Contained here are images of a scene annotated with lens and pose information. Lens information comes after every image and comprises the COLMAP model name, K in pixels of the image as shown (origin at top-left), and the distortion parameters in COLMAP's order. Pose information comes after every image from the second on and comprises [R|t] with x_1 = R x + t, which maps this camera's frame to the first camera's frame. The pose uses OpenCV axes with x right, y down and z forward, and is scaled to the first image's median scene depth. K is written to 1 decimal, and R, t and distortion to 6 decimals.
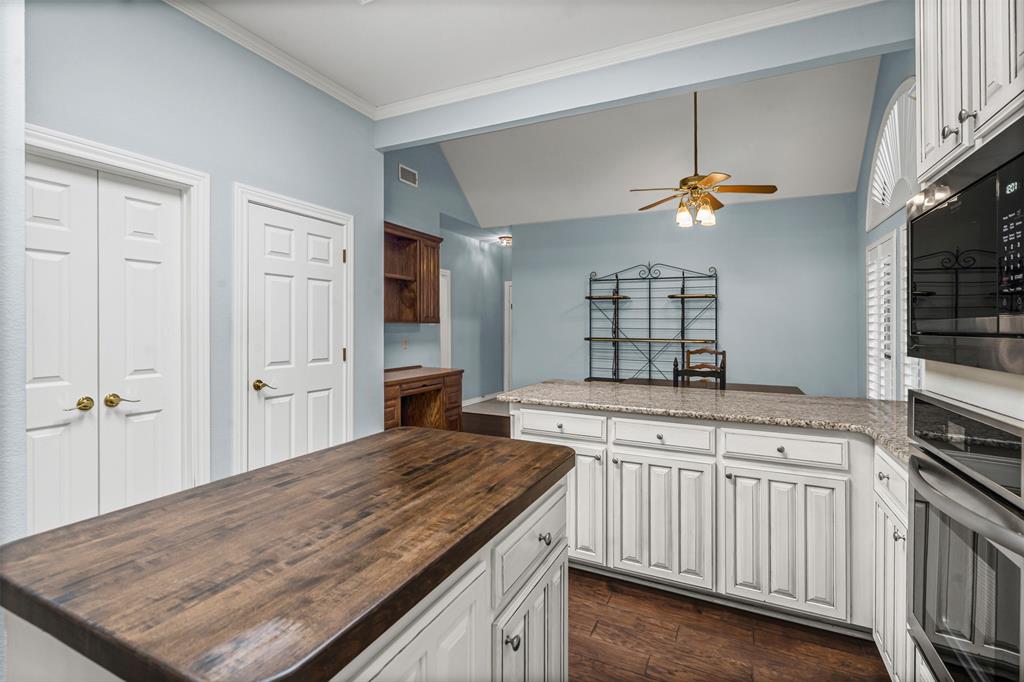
lens RADIAL K [[475.8, 0, 513.7], [0, 475.8, 326.0], [0, 0, 1]] dist [0.000299, 0.000211]
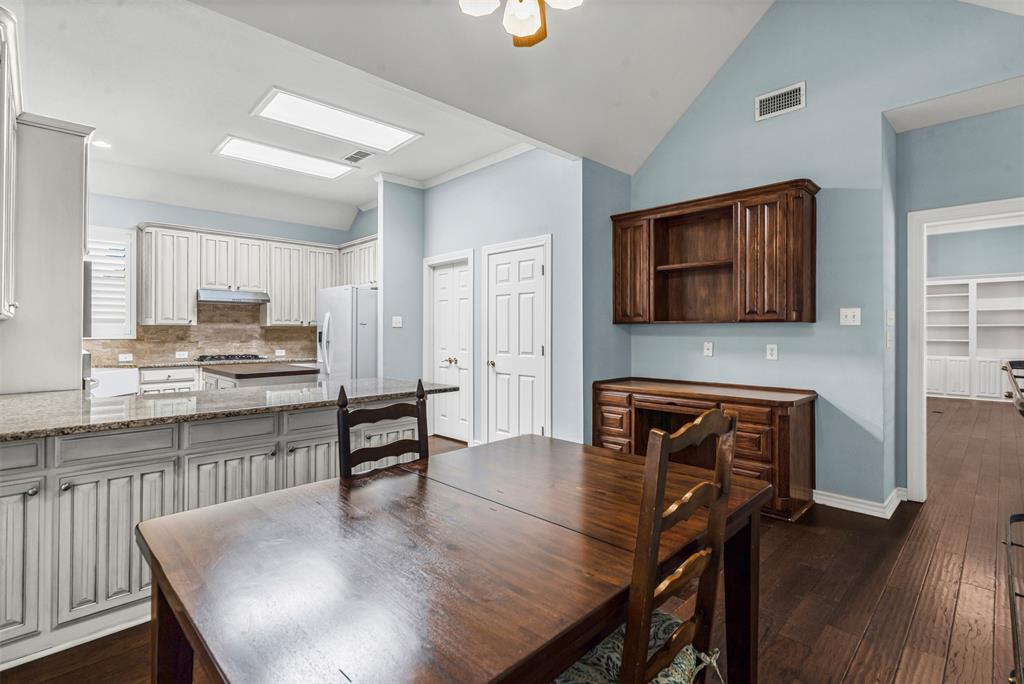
lens RADIAL K [[478.2, 0, 507.6], [0, 478.2, 331.7], [0, 0, 1]] dist [-0.000603, 0.000001]
pose [[-0.342912, -0.003440, -0.939361, 0.909251], [0.000891, 0.999992, -0.003987, 0.017560], [0.939367, -0.002205, -0.342906, 1.467171]]
